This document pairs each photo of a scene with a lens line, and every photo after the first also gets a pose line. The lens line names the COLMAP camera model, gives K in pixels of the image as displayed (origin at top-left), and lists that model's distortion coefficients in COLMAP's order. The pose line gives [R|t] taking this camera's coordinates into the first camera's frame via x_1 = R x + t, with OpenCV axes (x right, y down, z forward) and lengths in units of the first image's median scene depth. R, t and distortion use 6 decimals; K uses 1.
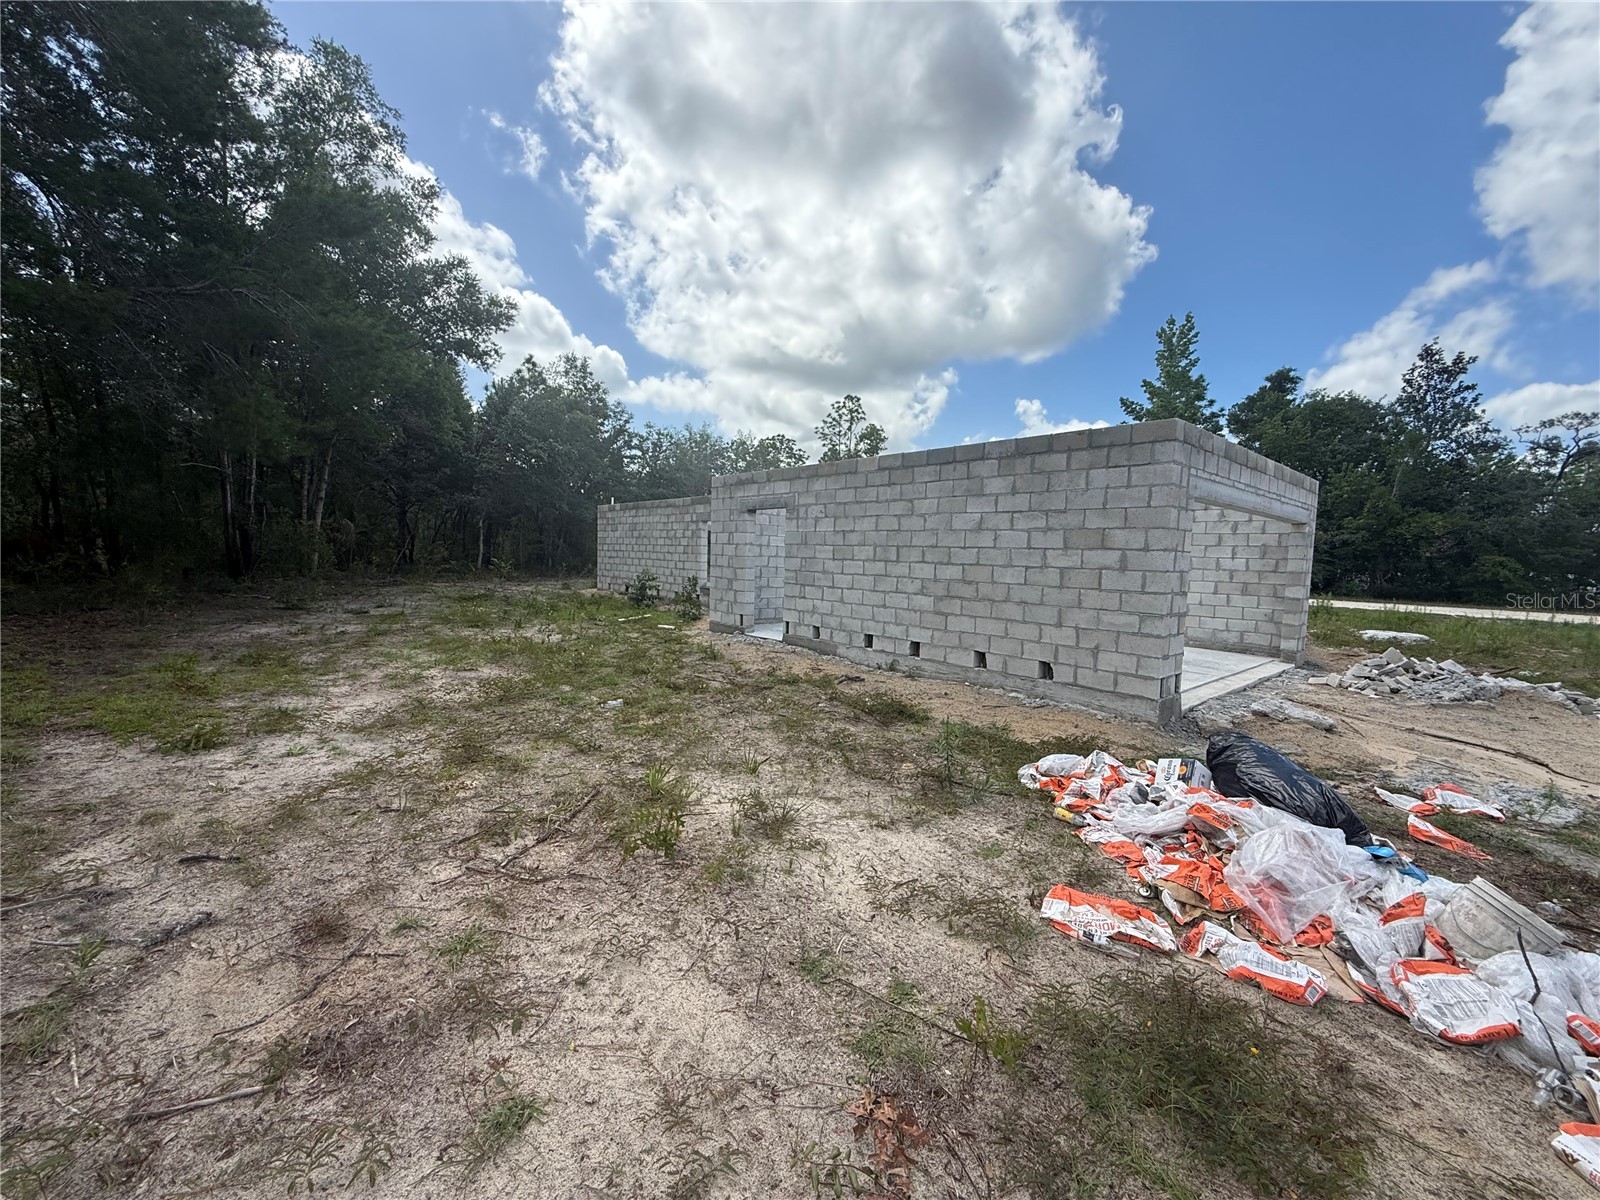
lens RADIAL K [[643.7, 0, 798.2], [0, 643.7, 595.8], [0, 0, 1]] dist [-0.001333, -0.000576]
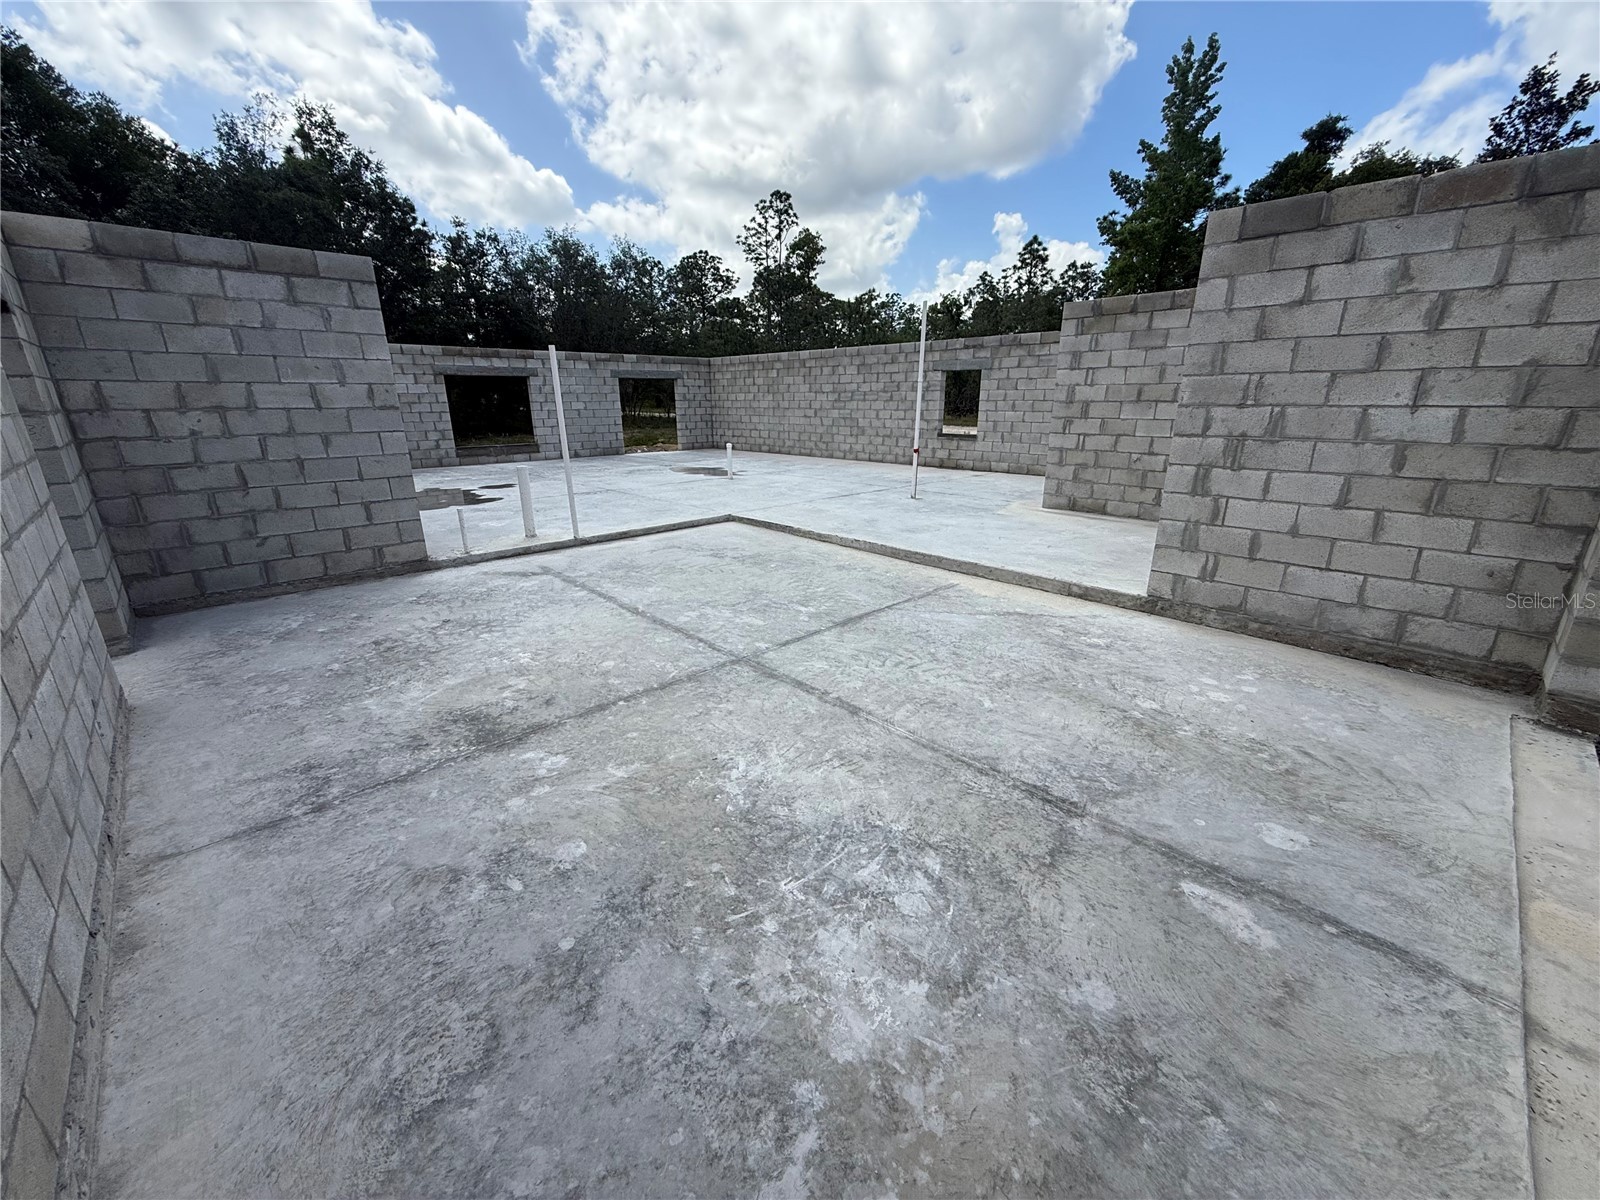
lens RADIAL K [[643.7, 0, 798.7], [0, 643.7, 602.6], [0, 0, 1]] dist [-0.001333, -0.000576]
pose [[0.998104, -0.048844, 0.037441, 0.086379], [0.038389, 0.969624, 0.241570, -0.013946], [-0.048103, -0.239675, 0.969661, 0.173832]]
